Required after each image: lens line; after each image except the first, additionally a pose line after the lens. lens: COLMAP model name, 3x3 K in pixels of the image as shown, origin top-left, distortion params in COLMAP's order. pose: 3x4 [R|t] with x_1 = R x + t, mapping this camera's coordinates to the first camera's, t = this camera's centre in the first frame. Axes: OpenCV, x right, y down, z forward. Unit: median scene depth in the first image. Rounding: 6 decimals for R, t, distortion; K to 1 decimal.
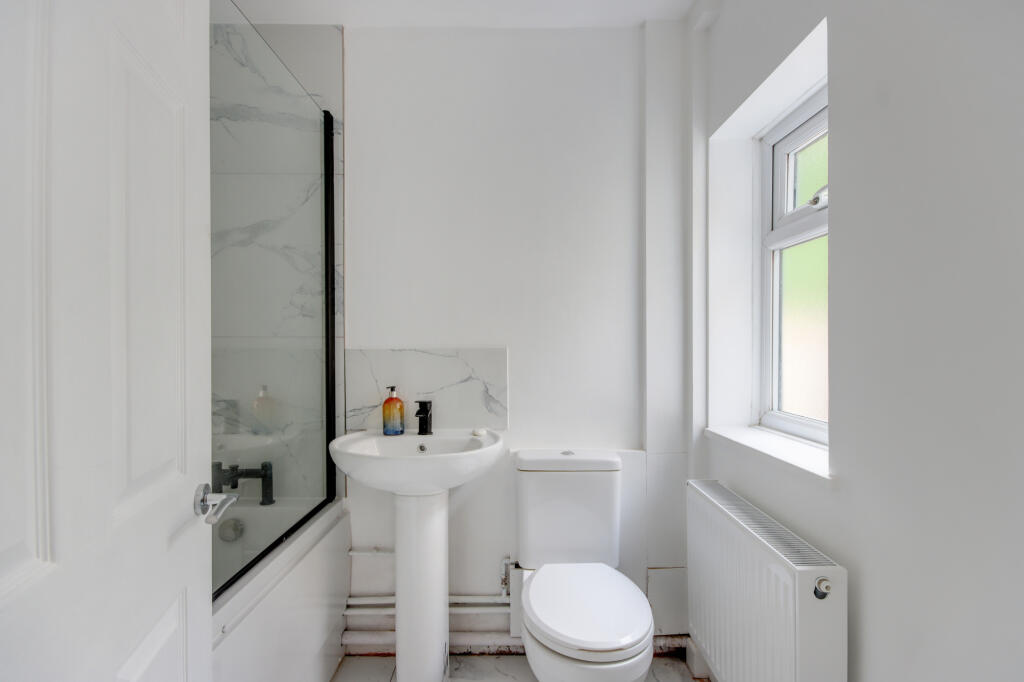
lens RADIAL K [[486.5, 0, 512.7], [0, 486.5, 343.5], [0, 0, 1]] dist [-0.001630, -0.000285]
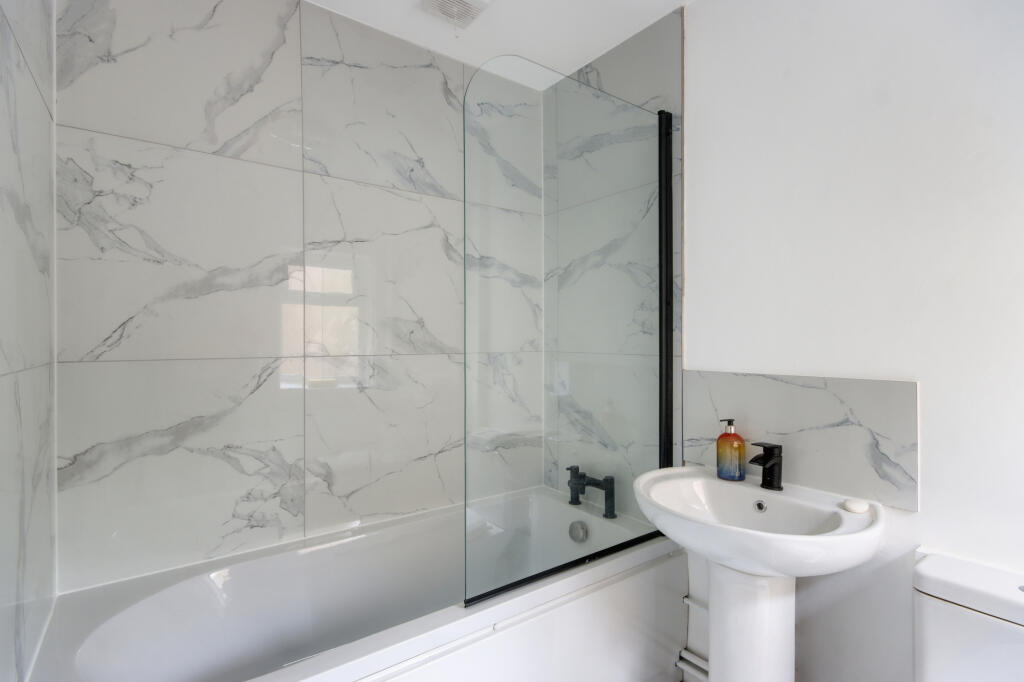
lens RADIAL K [[486.5, 0, 508.0], [0, 486.5, 338.6], [0, 0, 1]] dist [-0.001630, -0.000285]
pose [[0.571118, 0.005940, -0.820846, 0.206514], [-0.000122, 0.999974, 0.007152, -0.052319], [0.820868, -0.003984, 0.571105, 0.229061]]
